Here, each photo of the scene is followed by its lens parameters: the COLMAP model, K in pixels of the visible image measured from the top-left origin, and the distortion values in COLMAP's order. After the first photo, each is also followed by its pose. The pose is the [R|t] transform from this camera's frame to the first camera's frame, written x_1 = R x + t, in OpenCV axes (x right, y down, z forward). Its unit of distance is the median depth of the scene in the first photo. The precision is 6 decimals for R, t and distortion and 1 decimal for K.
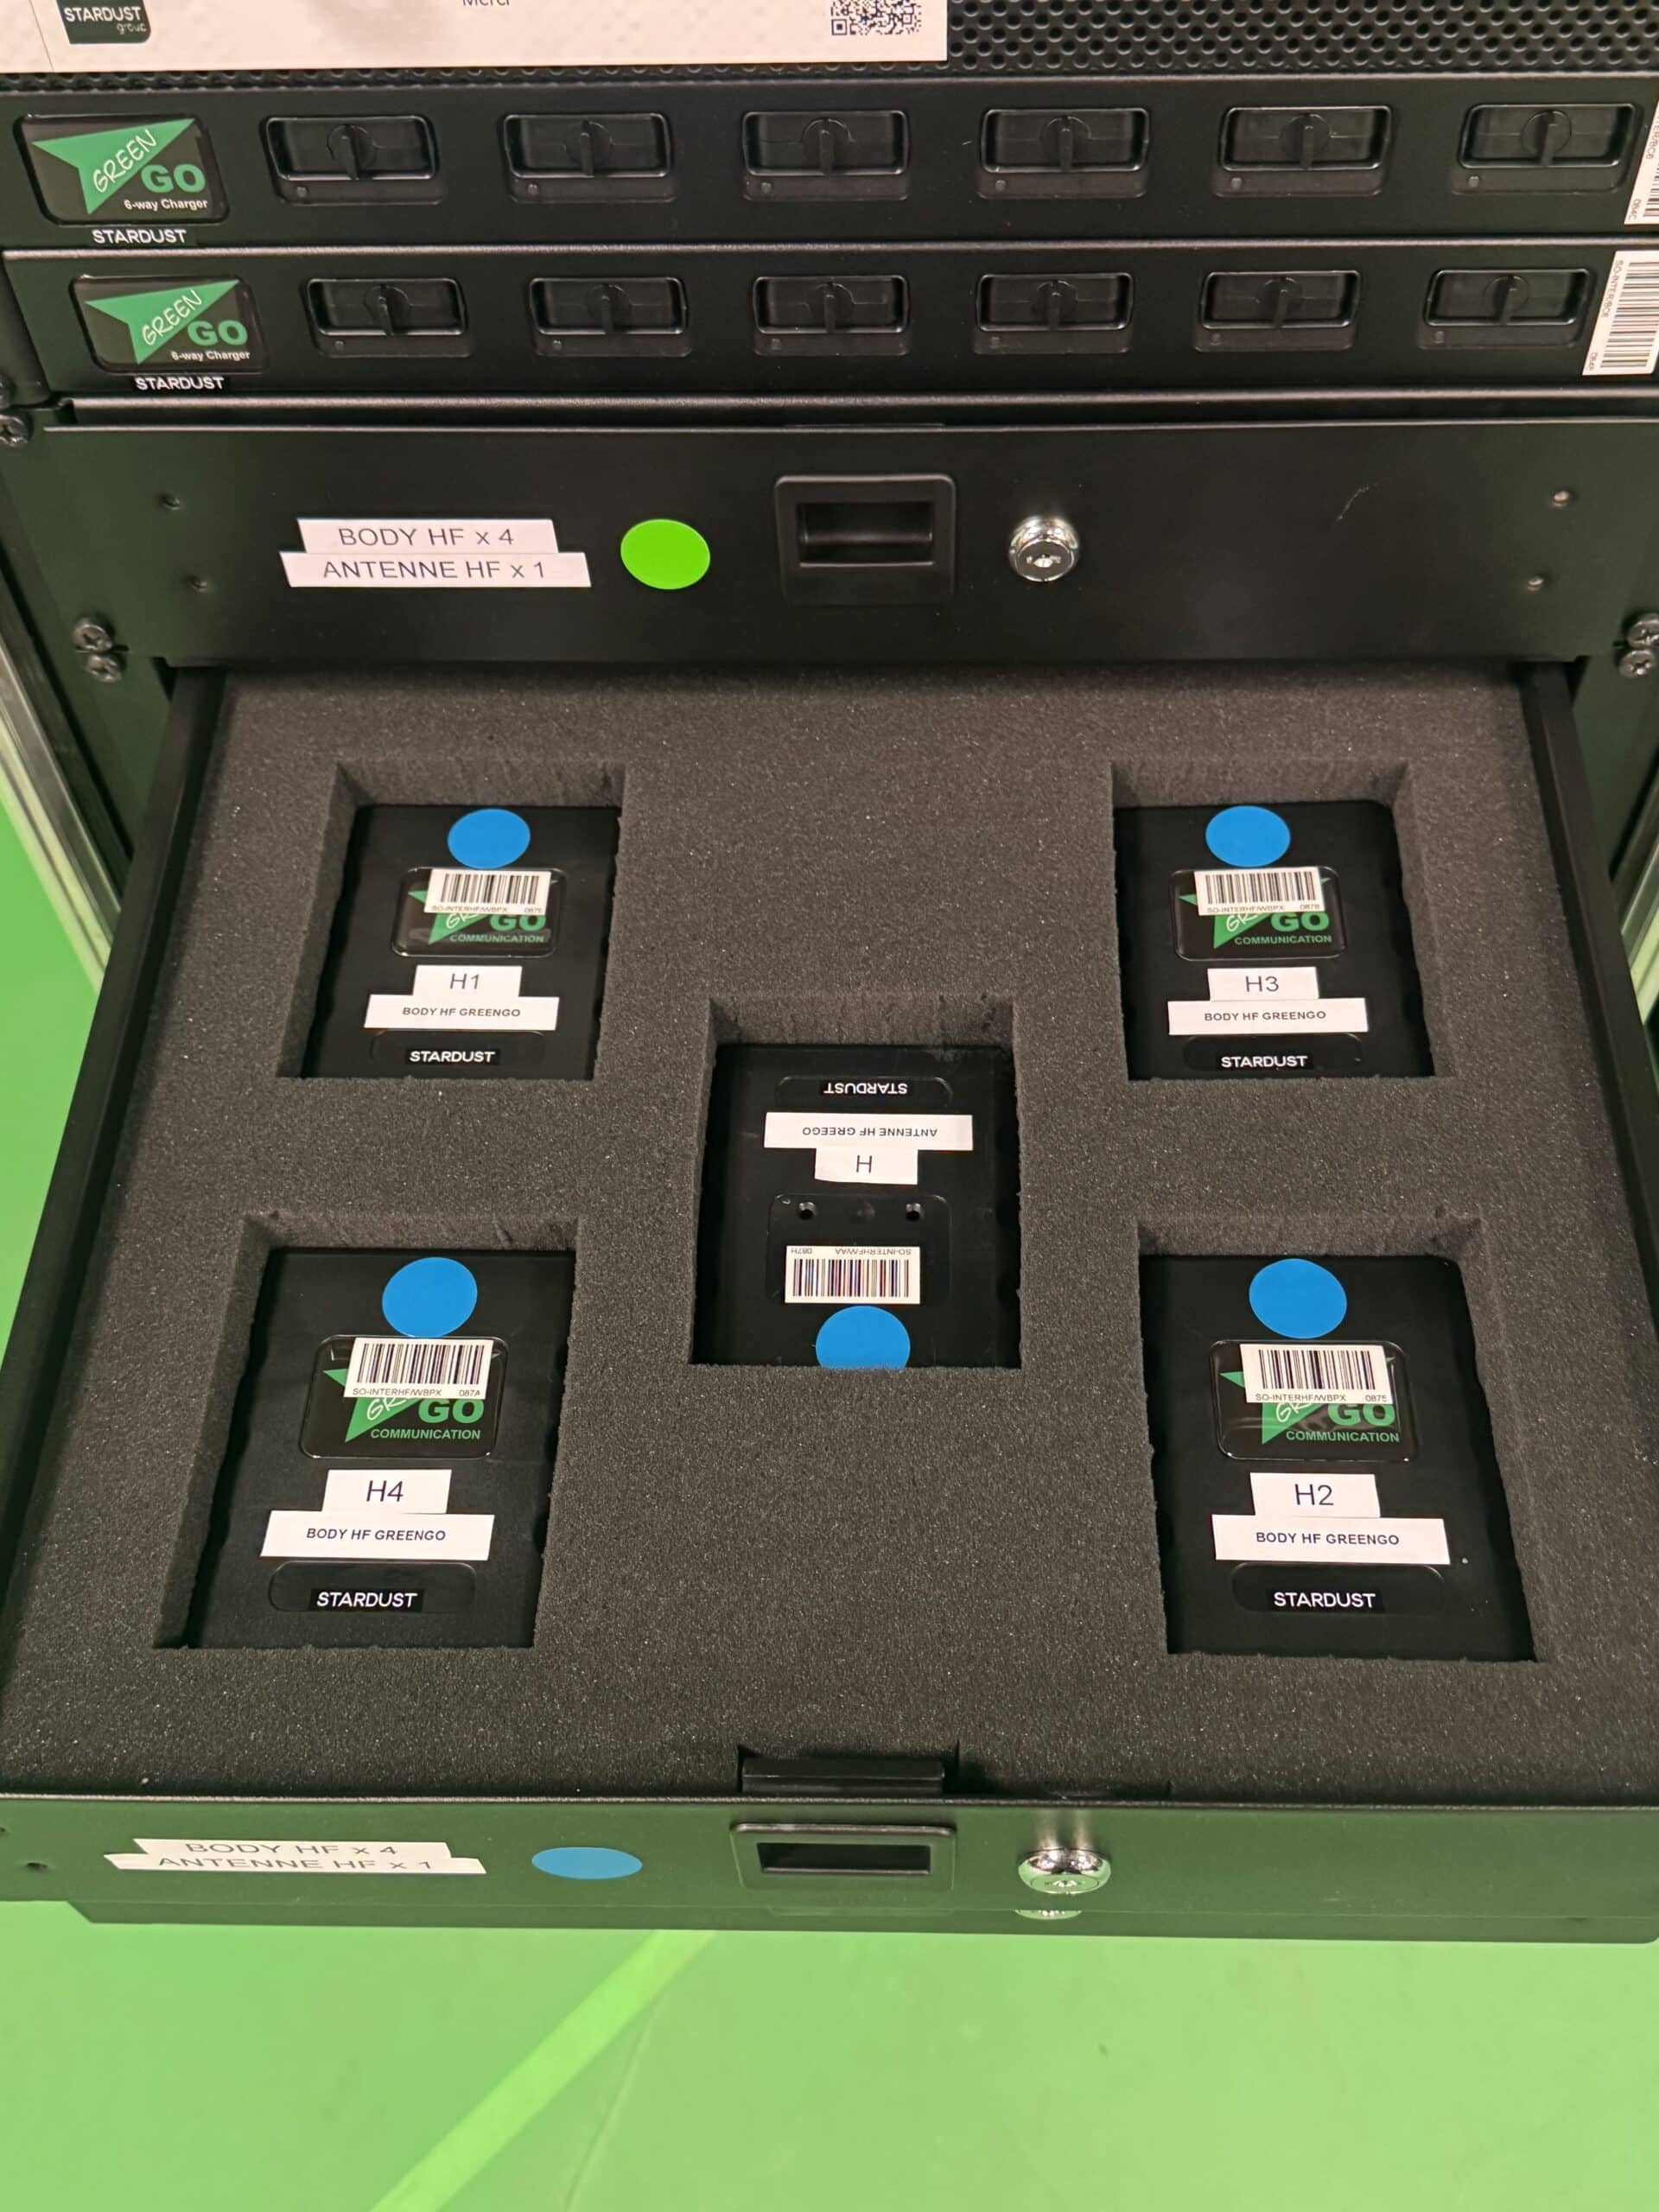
lens RADIAL K [[2187.4, 0, 827.1], [0, 2187.4, 1020.0], [0, 0, 1]] dist [-0.001754, 0.000000]
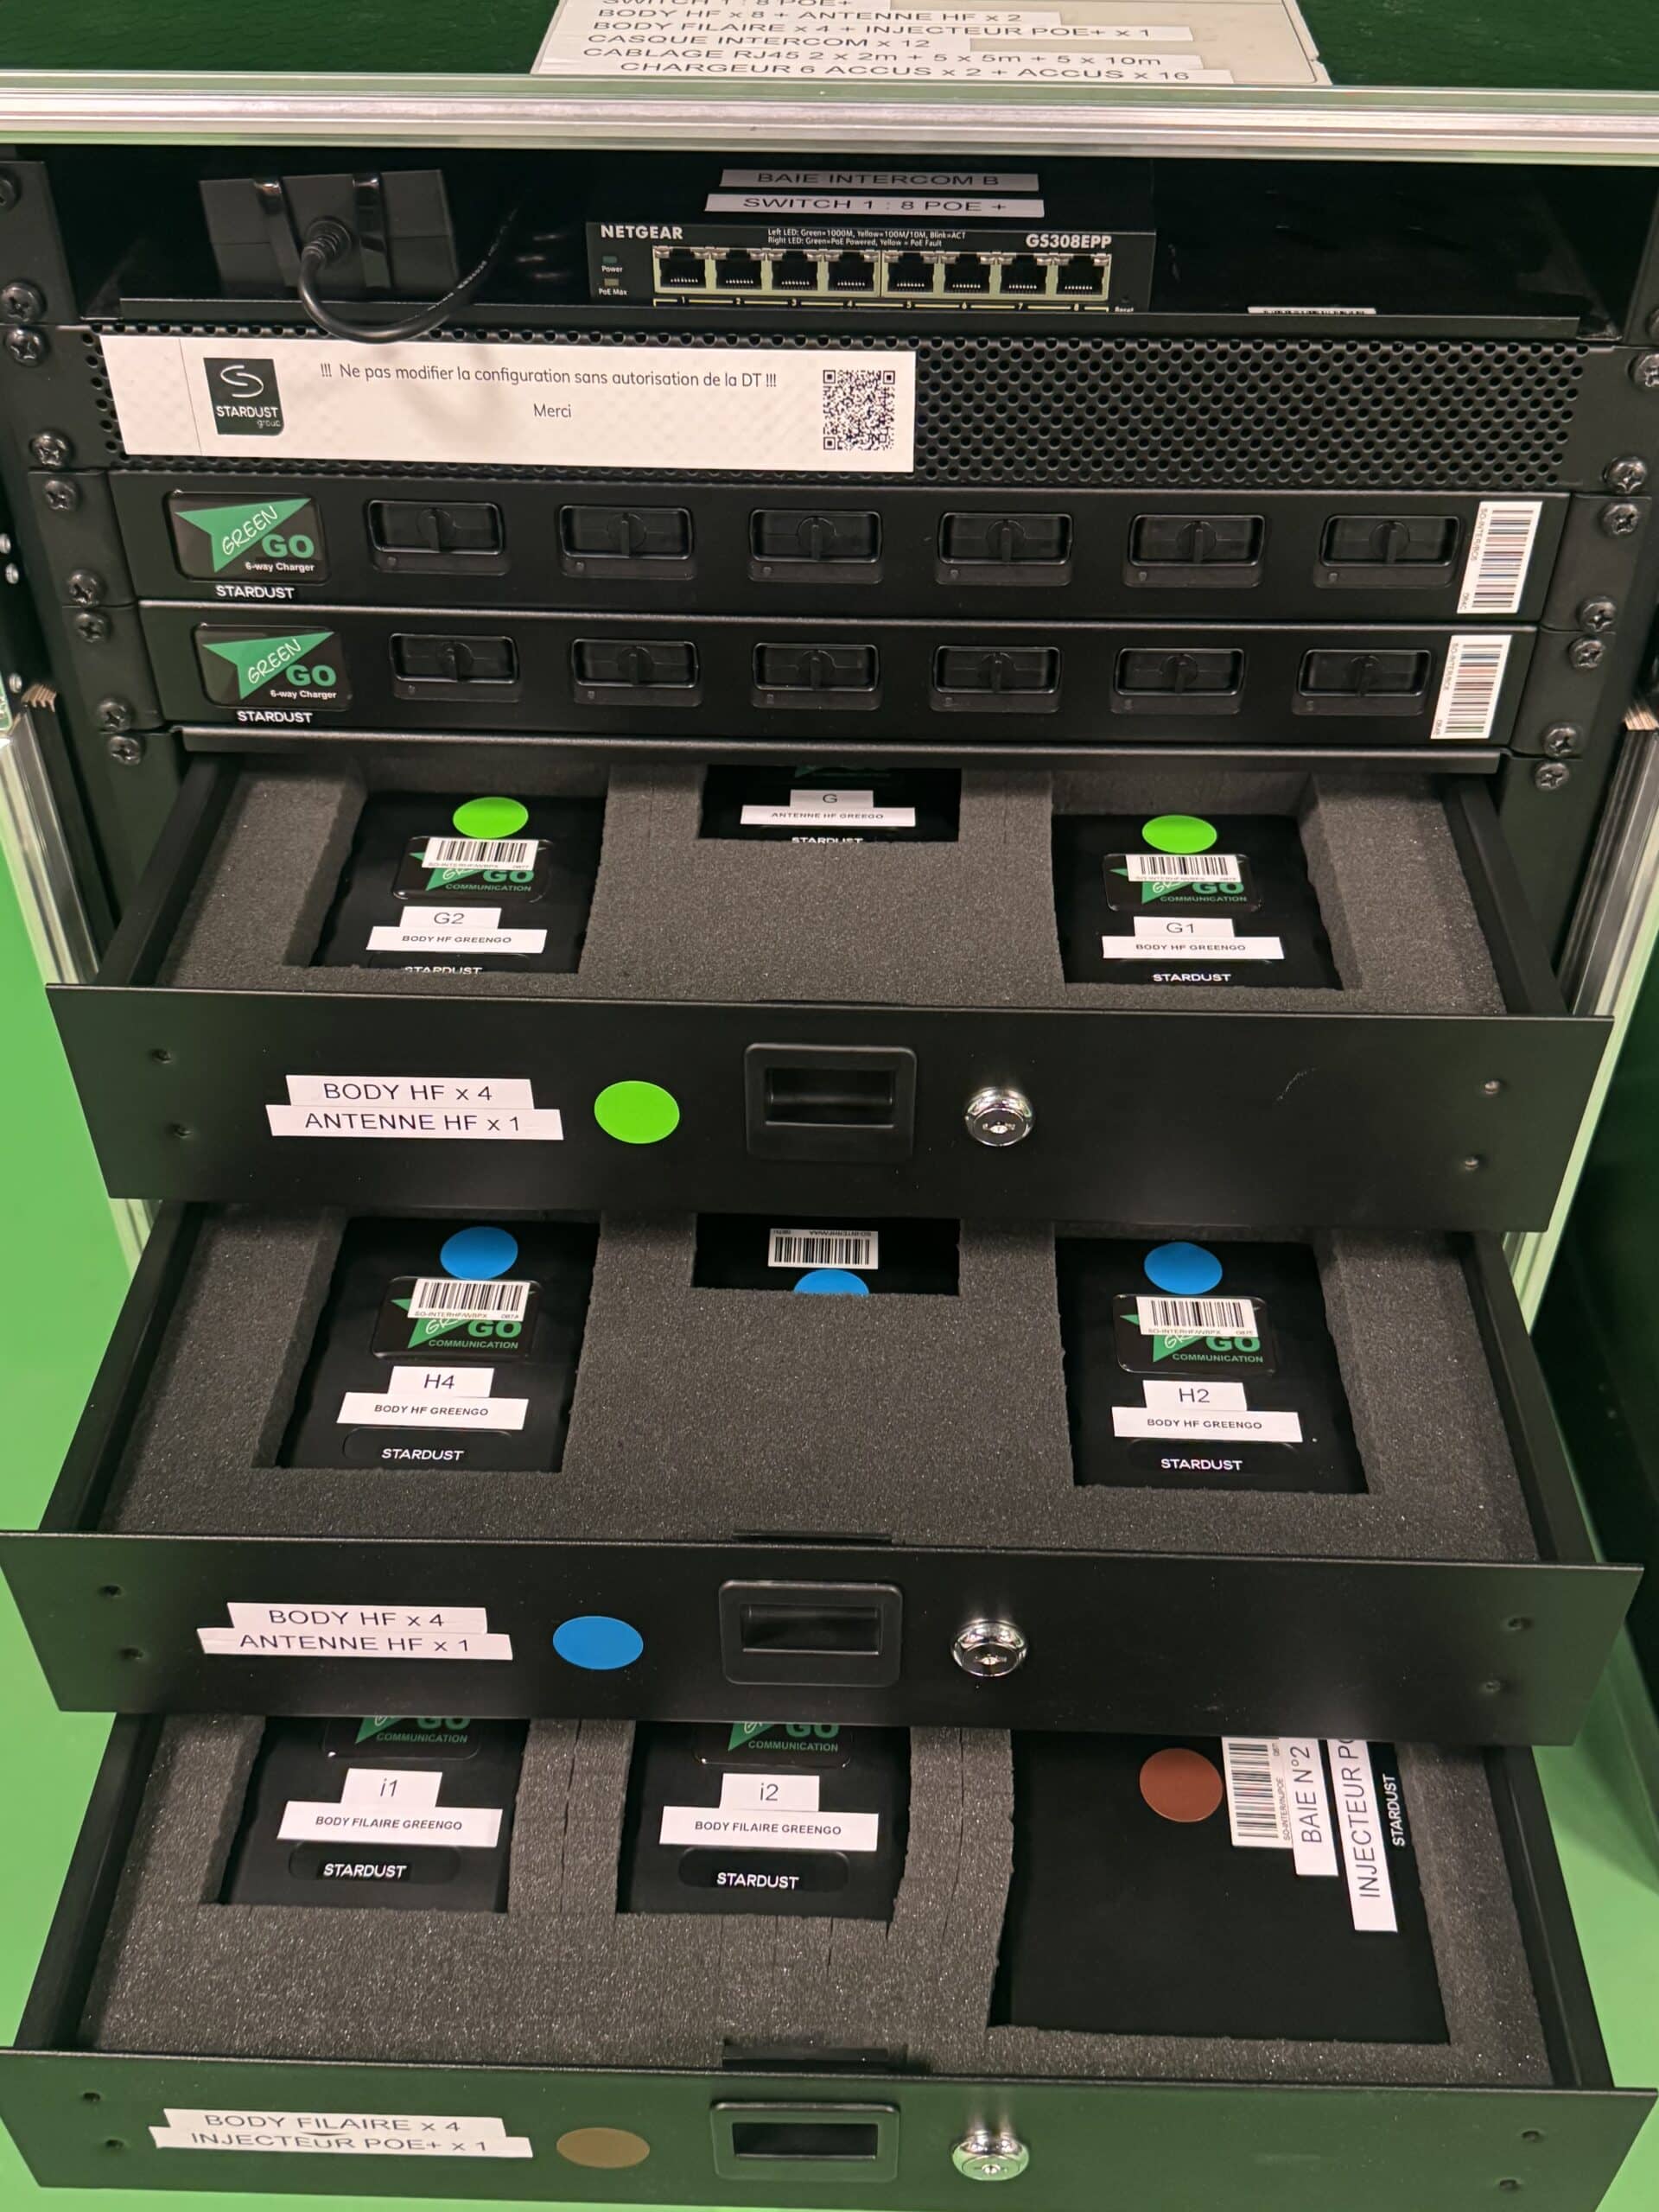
lens RADIAL K [[2187.4, 0, 814.6], [0, 2187.4, 1098.5], [0, 0, 1]] dist [-0.001754, 0.000000]
pose [[0.999550, 0.028025, 0.010685, -0.005745], [-0.024752, 0.971967, -0.233811, 0.207686], [-0.016938, 0.233441, 0.972223, -0.140986]]
